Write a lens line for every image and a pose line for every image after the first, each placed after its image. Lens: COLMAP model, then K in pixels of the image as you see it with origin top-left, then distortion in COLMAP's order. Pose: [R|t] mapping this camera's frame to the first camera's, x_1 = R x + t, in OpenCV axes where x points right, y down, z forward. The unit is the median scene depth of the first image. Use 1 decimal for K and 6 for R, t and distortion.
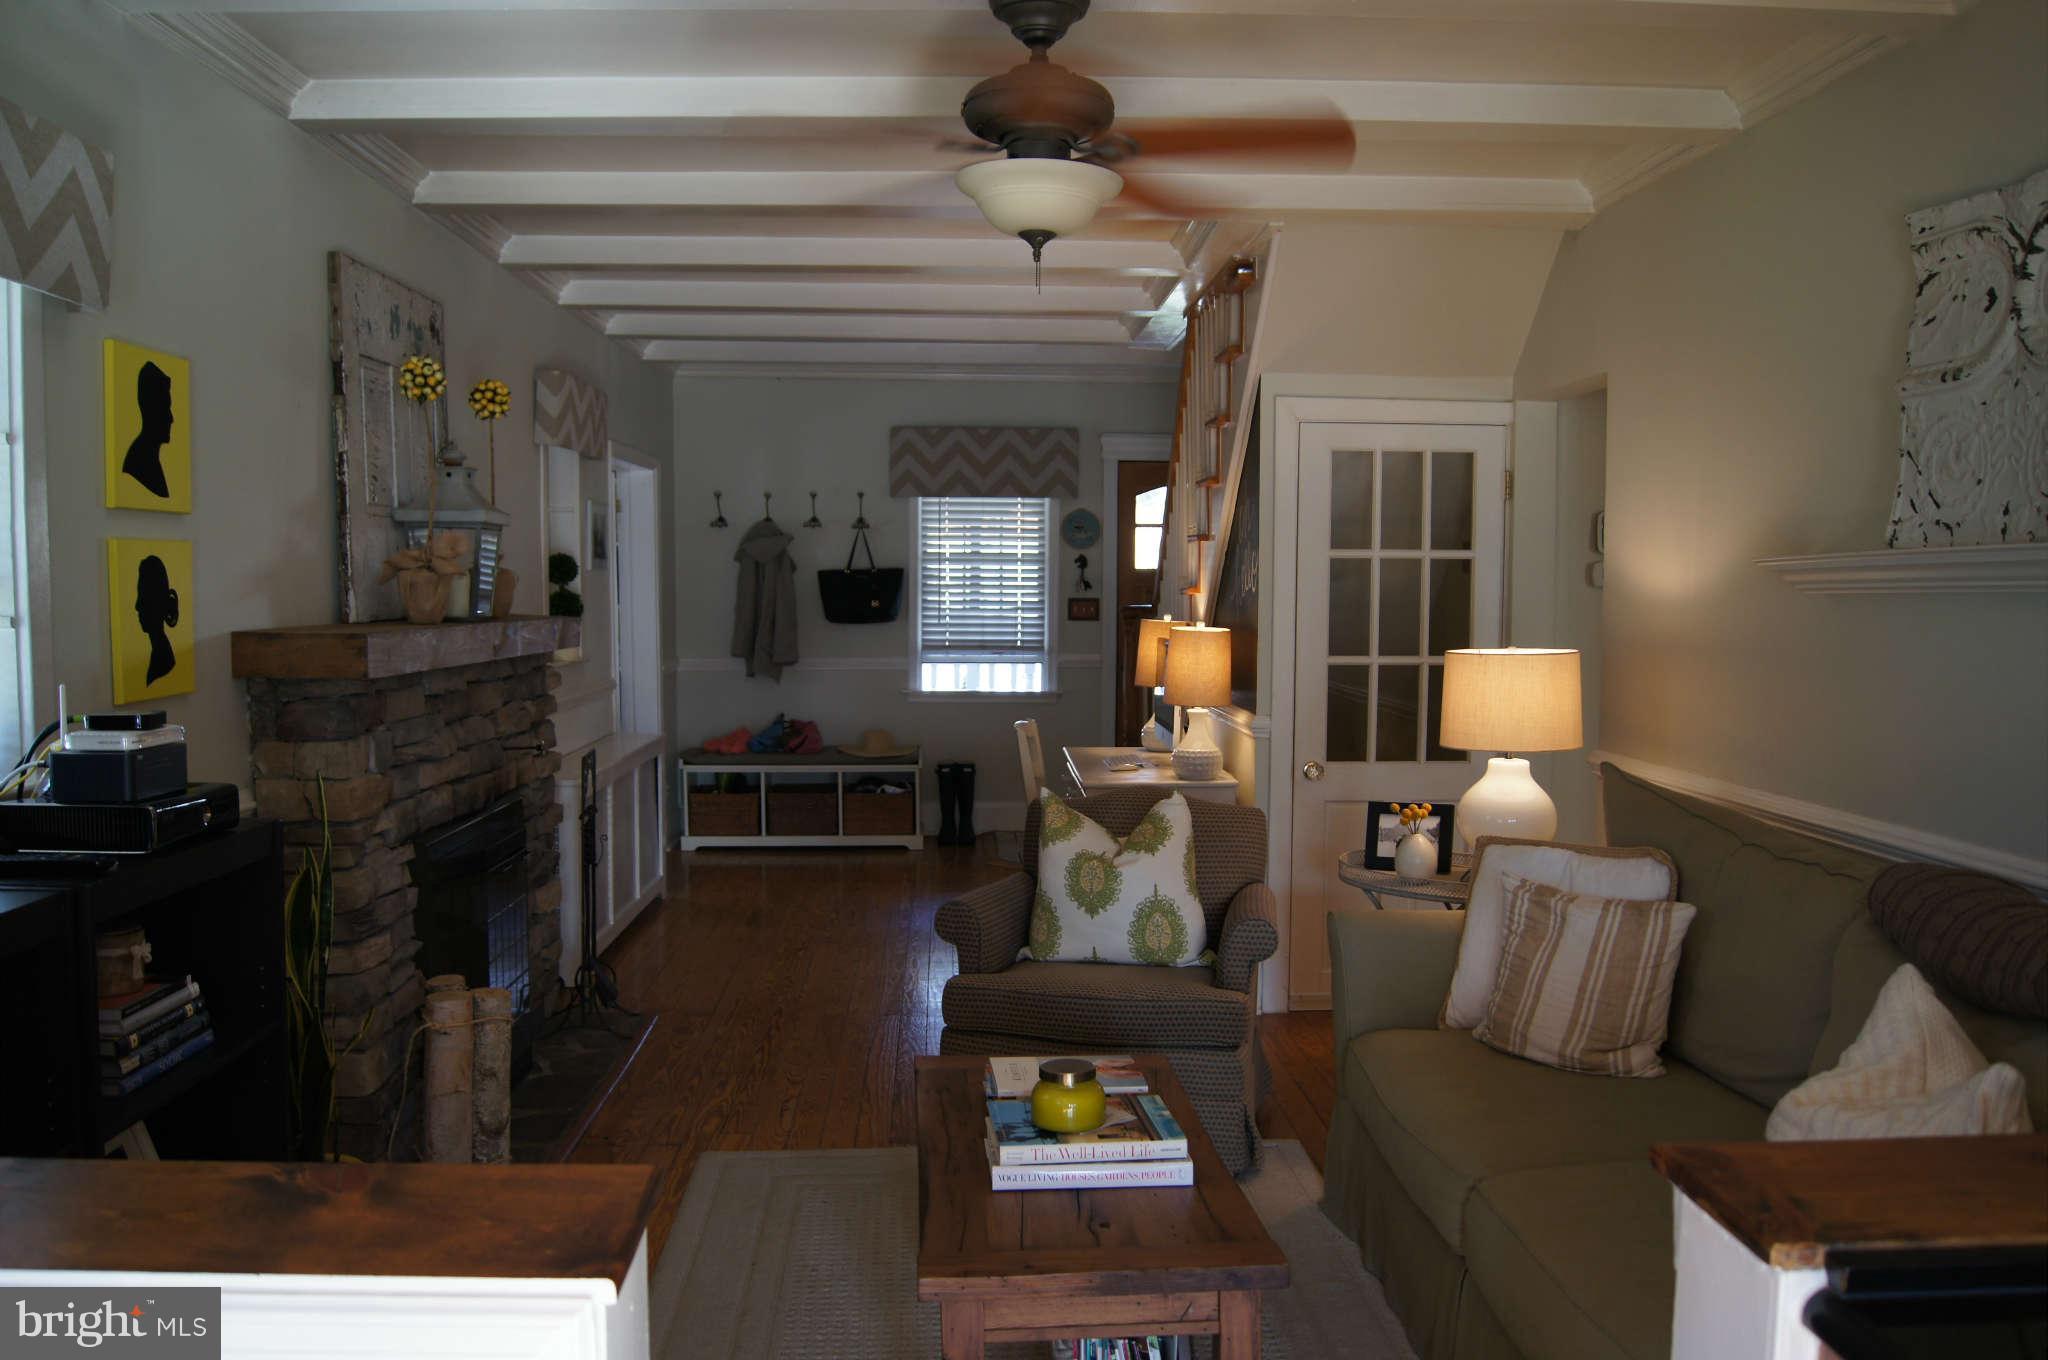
lens RADIAL K [[1635.3, 0, 1026.2], [0, 1635.3, 683.9], [0, 0, 1]] dist [-0.077240, 0.005349]
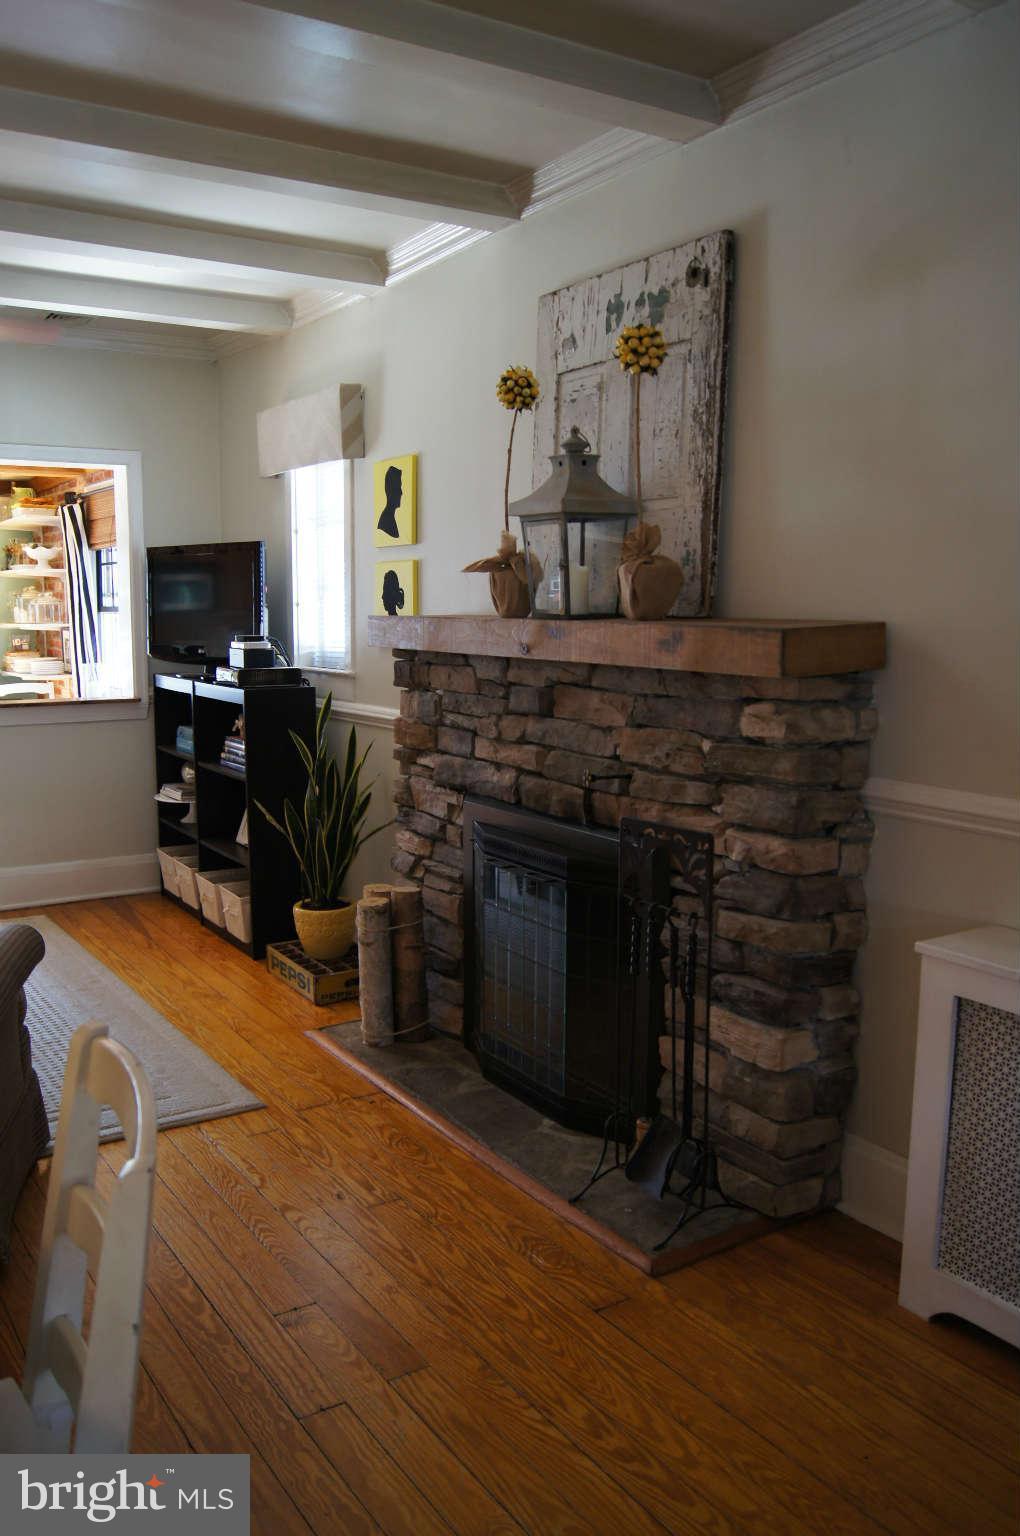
lens RADIAL K [[1226.4, 0, 511.7], [0, 1226.4, 788.3], [0, 0, 1]] dist [-0.077240, 0.005349]
pose [[-0.858907, 0.071491, -0.507117, 0.076396], [-0.037790, 0.978662, 0.201972, -0.122944], [0.510736, 0.192639, -0.837878, 2.288742]]
